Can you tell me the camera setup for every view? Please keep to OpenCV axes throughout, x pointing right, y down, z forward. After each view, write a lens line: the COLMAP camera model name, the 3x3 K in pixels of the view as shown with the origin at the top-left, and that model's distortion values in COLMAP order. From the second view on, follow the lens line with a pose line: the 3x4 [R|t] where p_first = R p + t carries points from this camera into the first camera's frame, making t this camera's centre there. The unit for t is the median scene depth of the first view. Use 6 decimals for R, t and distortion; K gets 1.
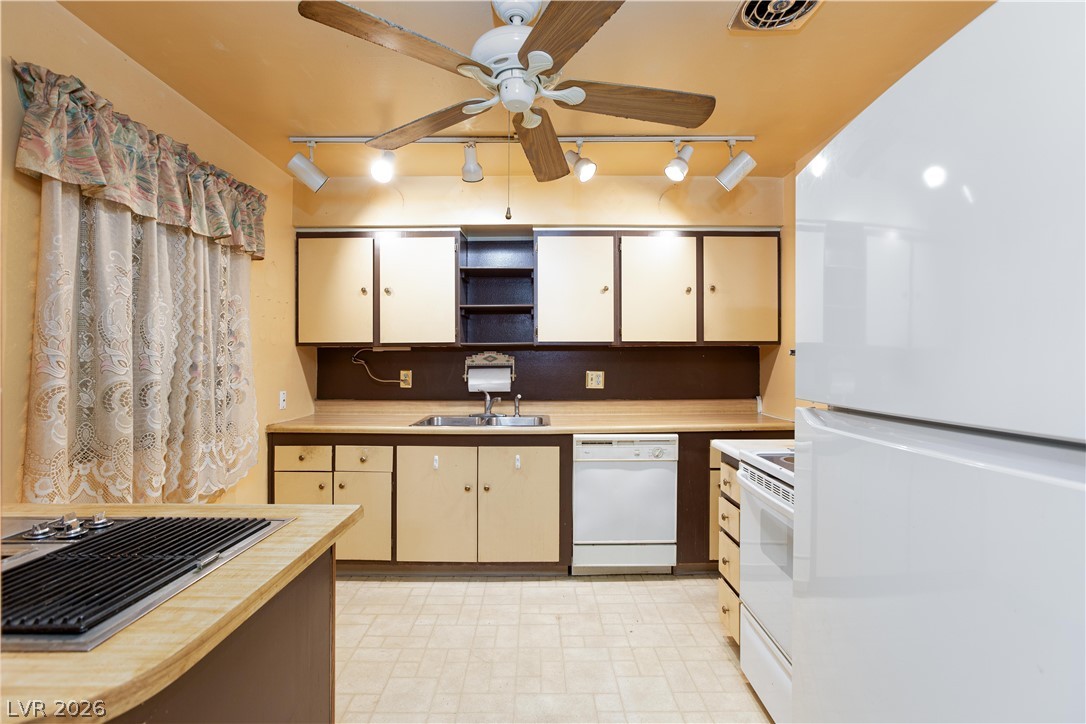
lens RADIAL K [[500.7, 0, 543.5], [0, 500.7, 363.9], [0, 0, 1]] dist [-0.027669, 0.000595]
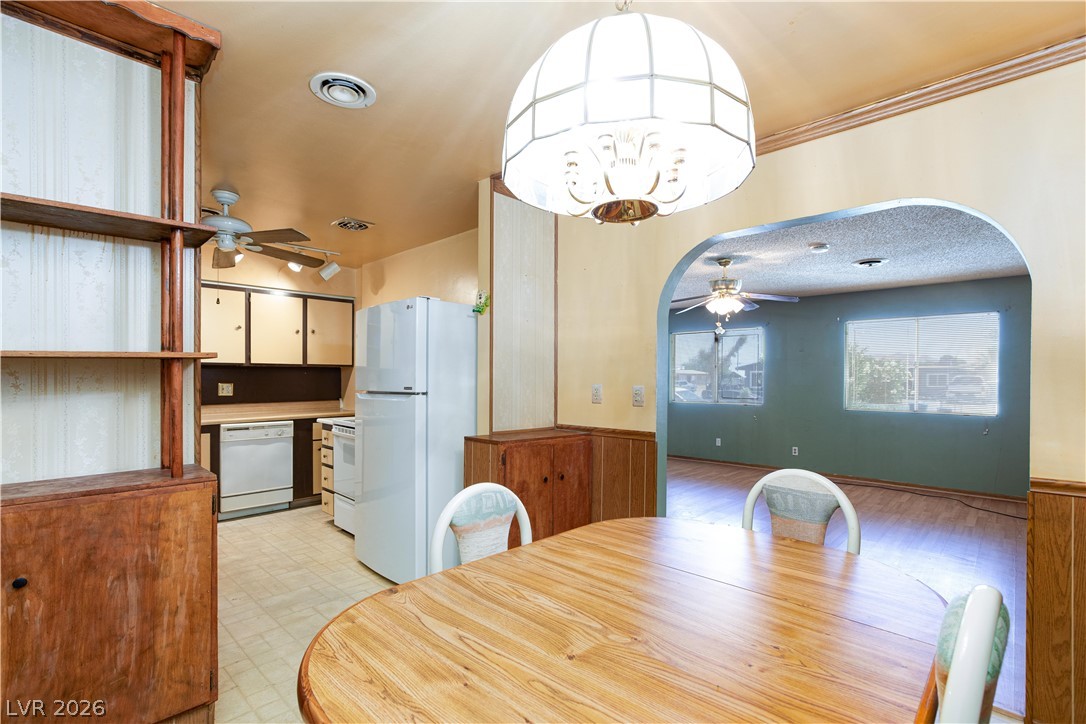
lens RADIAL K [[500.7, 0, 542.8], [0, 500.7, 380.0], [0, 0, 1]] dist [-0.027669, 0.000595]
pose [[0.697310, 0.000995, 0.716769, -0.300967], [0.000678, 0.999998, -0.002048, 0.009394], [-0.716770, 0.001914, 0.697307, -0.666360]]
